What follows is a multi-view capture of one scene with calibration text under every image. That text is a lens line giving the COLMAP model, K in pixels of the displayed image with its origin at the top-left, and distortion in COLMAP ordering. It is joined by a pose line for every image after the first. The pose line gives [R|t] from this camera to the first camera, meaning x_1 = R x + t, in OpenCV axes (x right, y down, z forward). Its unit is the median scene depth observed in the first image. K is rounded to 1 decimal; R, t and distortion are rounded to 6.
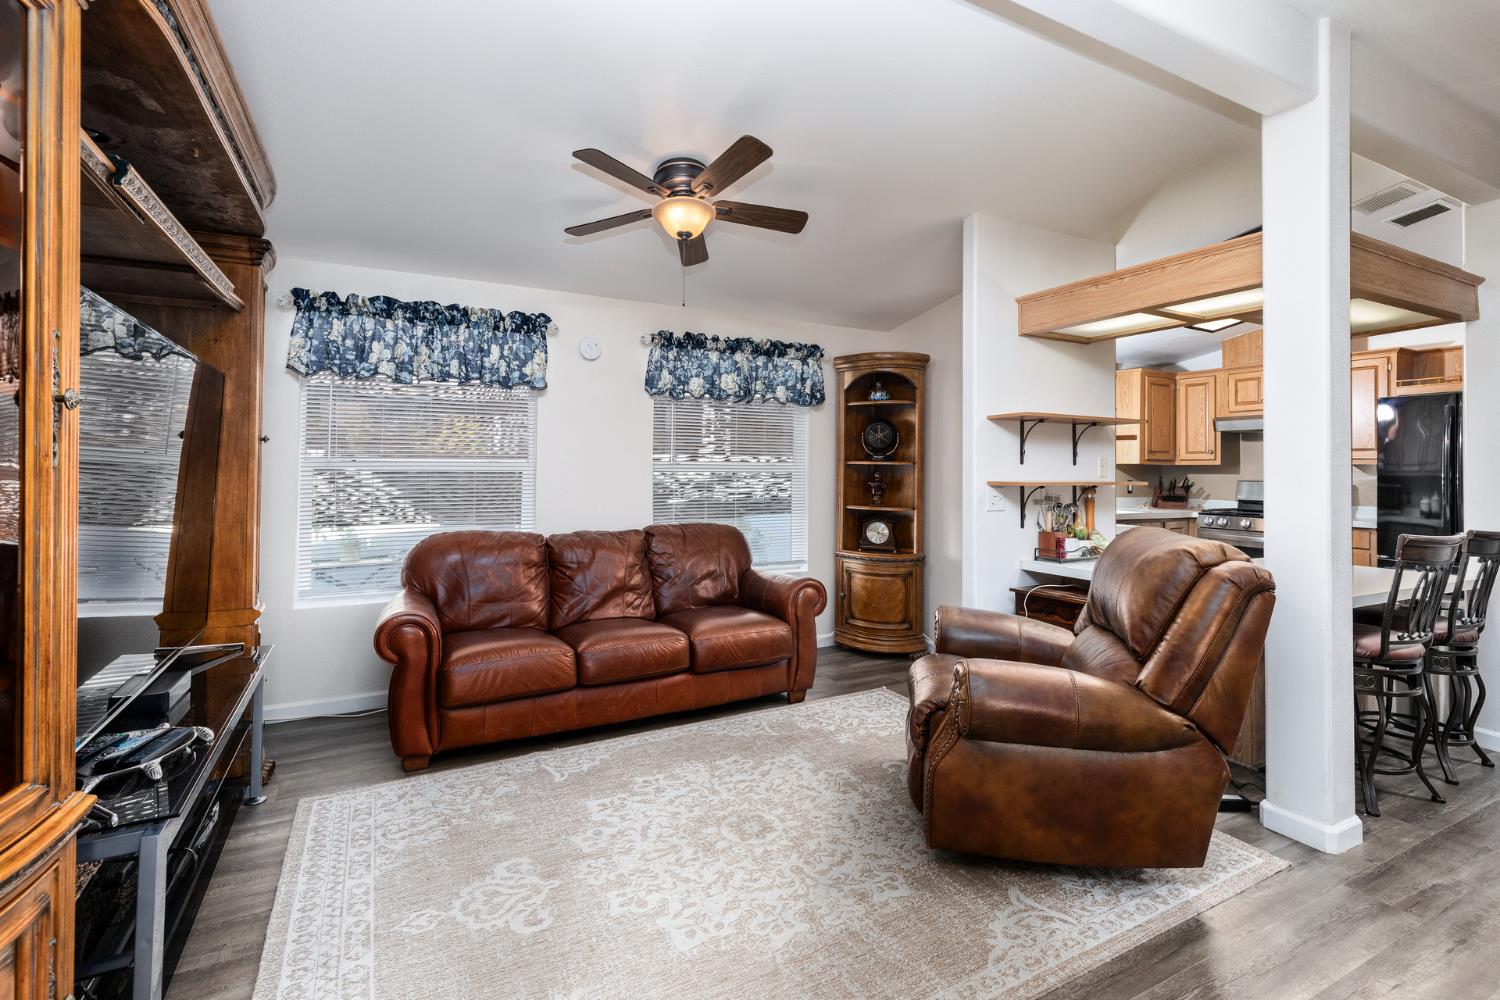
lens RADIAL K [[690.9, 0, 746.2], [0, 690.9, 454.1], [0, 0, 1]] dist [0.005910, -0.001349]
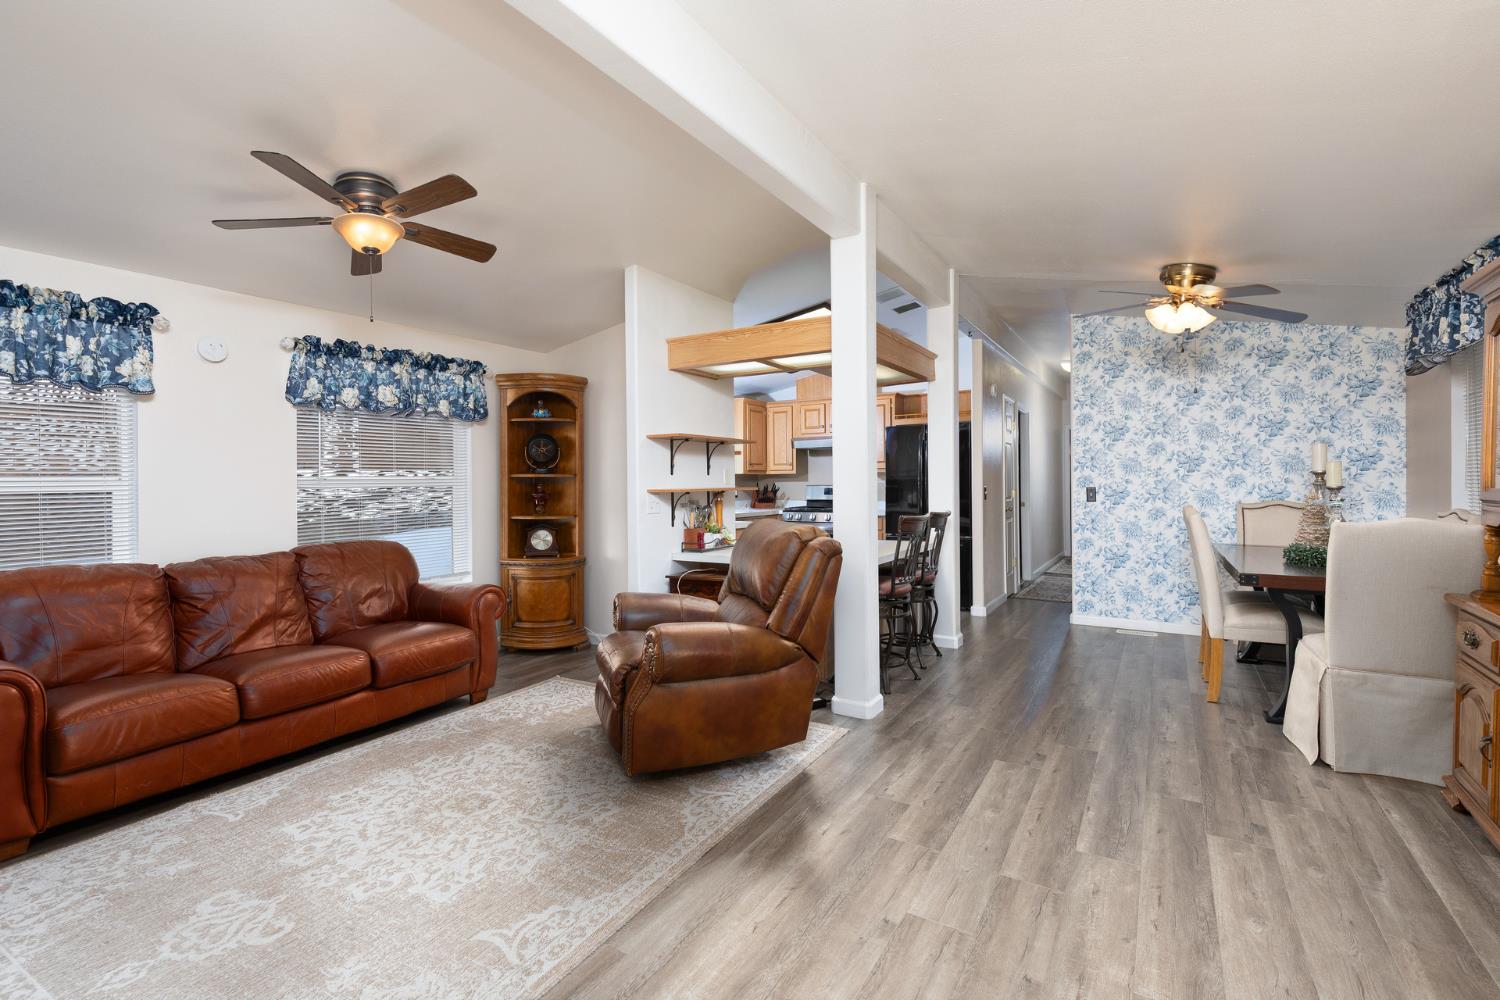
lens RADIAL K [[684.8, 0, 750.0], [0, 684.8, 479.0], [0, 0, 1]] dist [0.000401, -0.000309]
pose [[0.853695, -0.016032, 0.520526, -0.138151], [0.006435, 0.999774, 0.020239, -0.002271], [-0.520733, -0.013928, 0.853606, -0.132016]]
